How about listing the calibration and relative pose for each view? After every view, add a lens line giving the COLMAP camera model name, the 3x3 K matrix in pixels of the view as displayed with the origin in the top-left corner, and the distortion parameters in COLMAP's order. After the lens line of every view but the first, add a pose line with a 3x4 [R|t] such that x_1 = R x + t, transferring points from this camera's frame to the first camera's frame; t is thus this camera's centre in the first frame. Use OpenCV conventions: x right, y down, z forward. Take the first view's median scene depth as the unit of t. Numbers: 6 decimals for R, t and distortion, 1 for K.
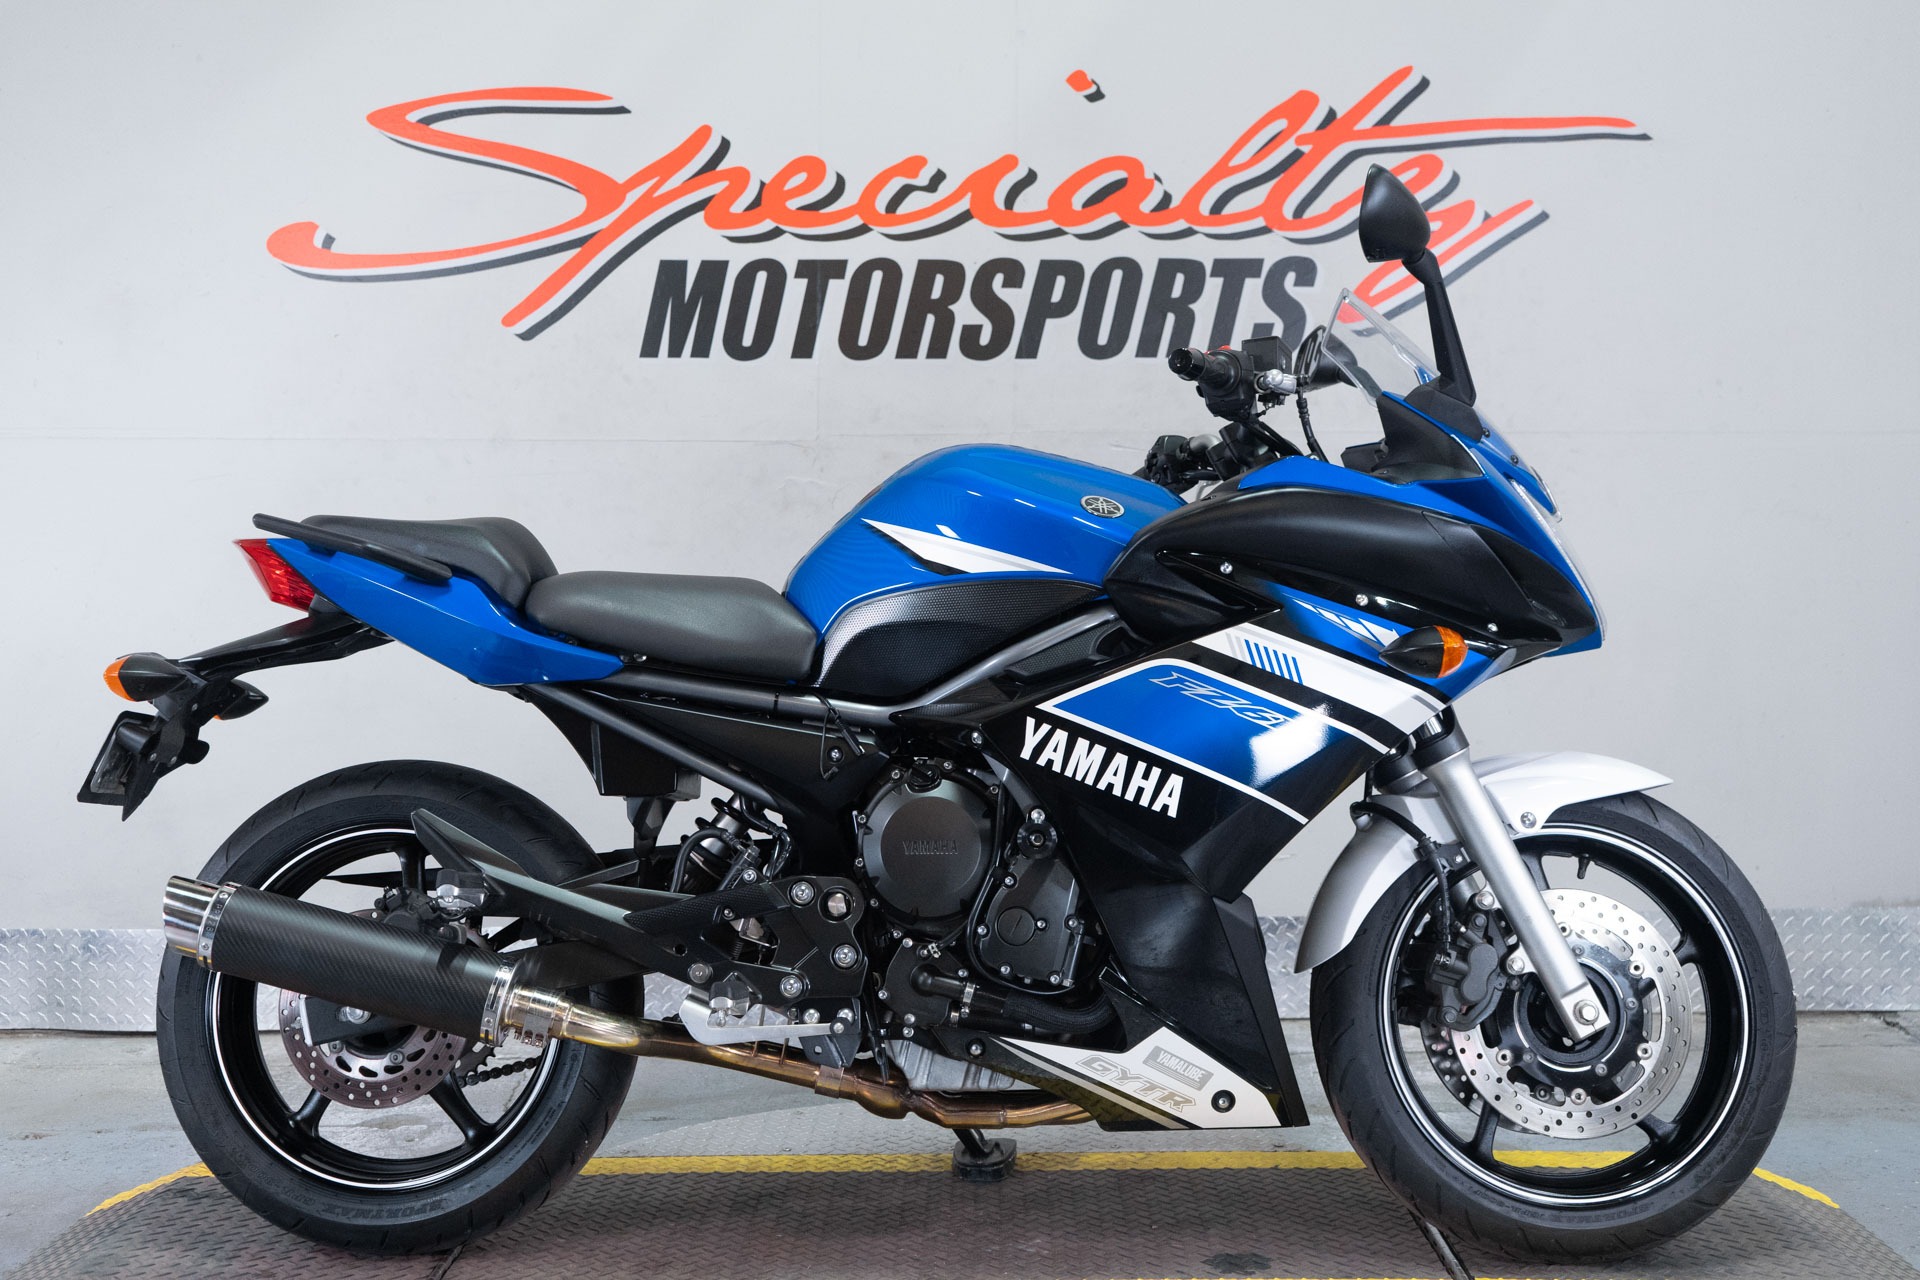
lens RADIAL K [[2152.3, 0, 937.5], [0, 2152.3, 645.9], [0, 0, 1]] dist [0.024885, 0.000000]
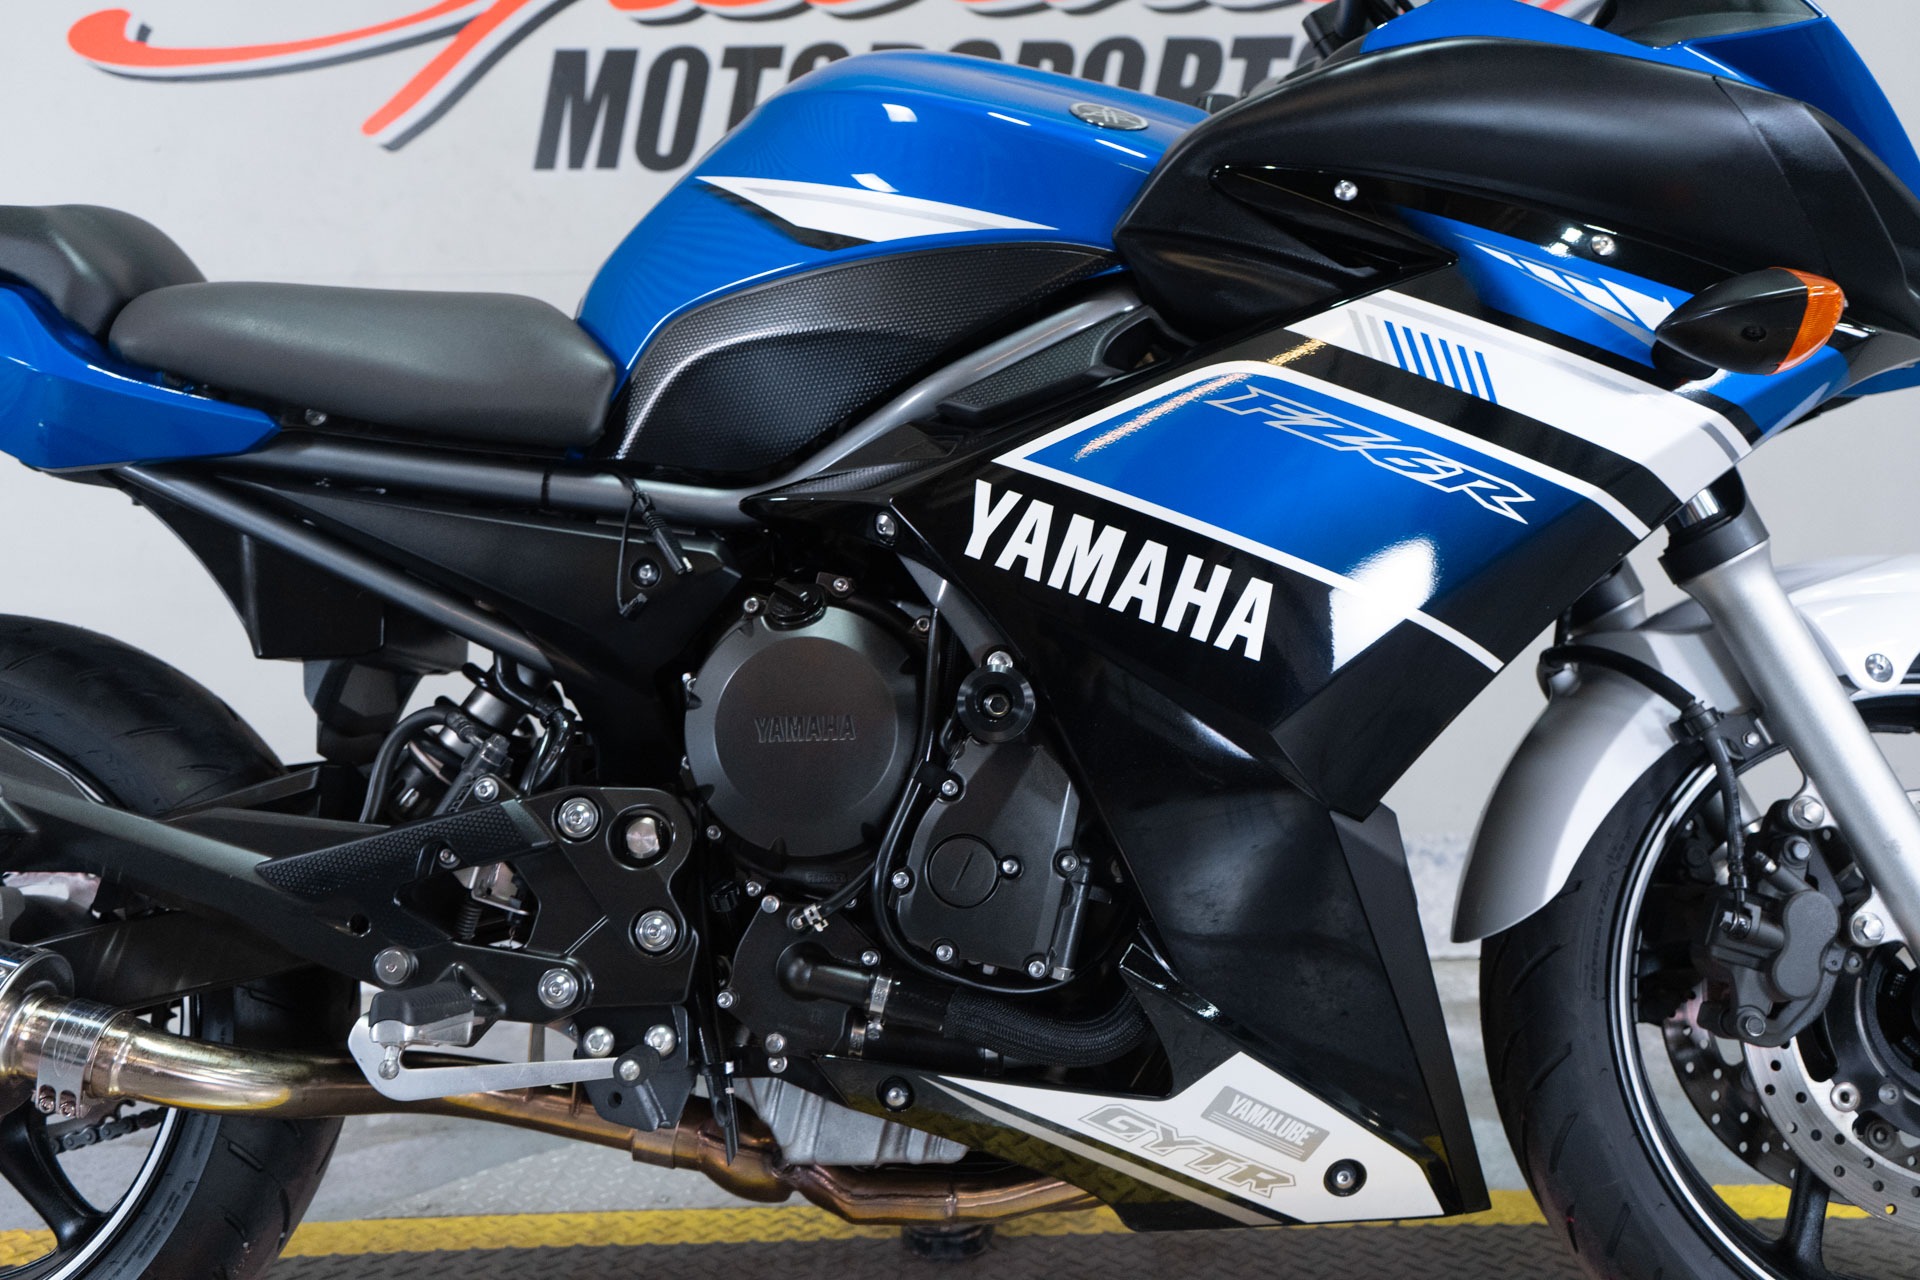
lens RADIAL K [[1777.6, 0, 956.7], [0, 1777.6, 644.5], [0, 0, 1]] dist [0.047907, -0.022546]
pose [[0.999828, -0.018243, -0.003450, 0.035912], [0.018294, 0.999714, 0.015415, 0.063658], [0.003168, -0.015475, 0.999875, 0.532523]]
